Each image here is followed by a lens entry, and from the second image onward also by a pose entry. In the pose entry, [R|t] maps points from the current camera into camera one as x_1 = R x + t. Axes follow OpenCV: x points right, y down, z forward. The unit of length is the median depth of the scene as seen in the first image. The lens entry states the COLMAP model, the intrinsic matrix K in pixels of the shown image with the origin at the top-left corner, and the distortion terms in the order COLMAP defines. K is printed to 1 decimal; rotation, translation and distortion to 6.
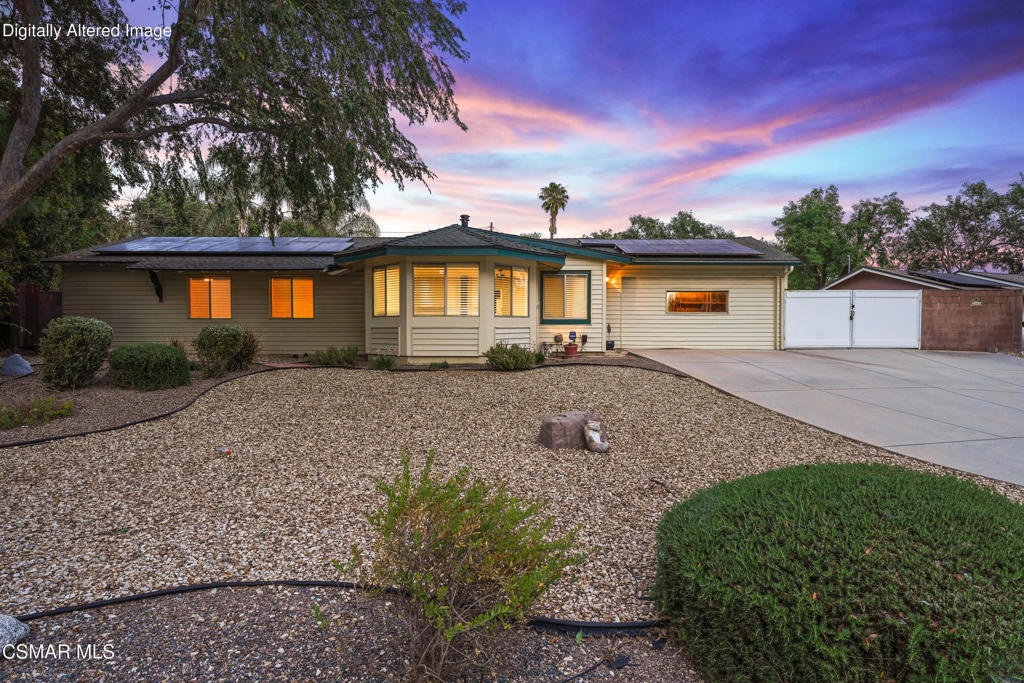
lens RADIAL K [[540.8, 0, 511.7], [0, 540.8, 346.6], [0, 0, 1]] dist [-0.039598, -0.000761]
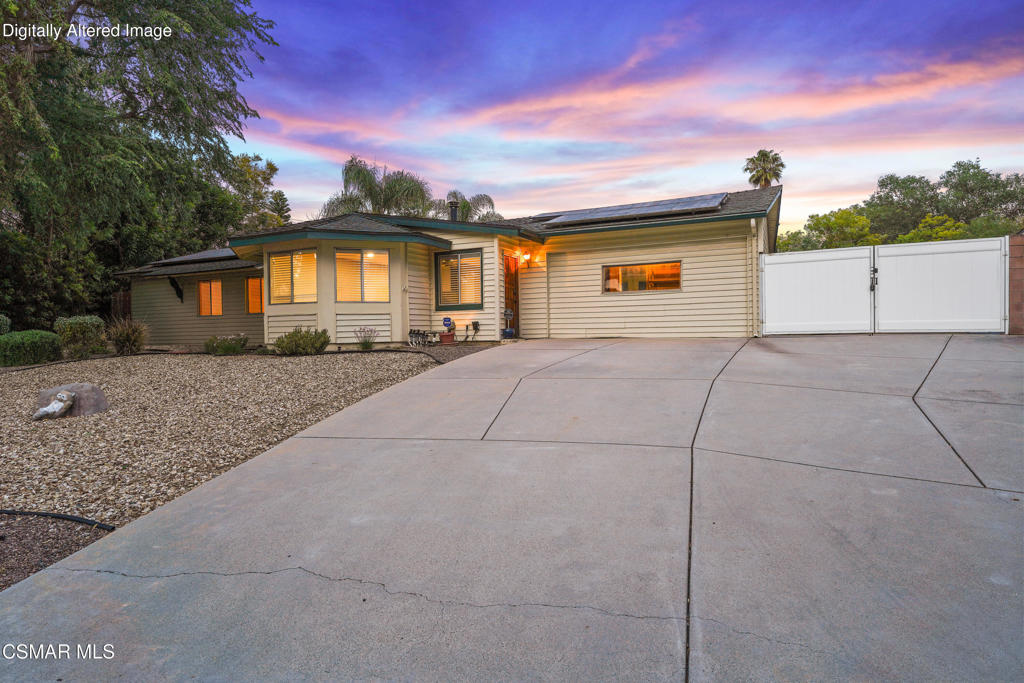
lens RADIAL K [[592.8, 0, 508.2], [0, 592.8, 333.1], [0, 0, 1]] dist [-0.025633, -0.000438]
pose [[0.898324, -0.014601, -0.439090, 0.552658], [-0.000595, 0.999406, -0.034451, 0.027375], [0.439333, 0.031209, 0.897782, 0.149672]]
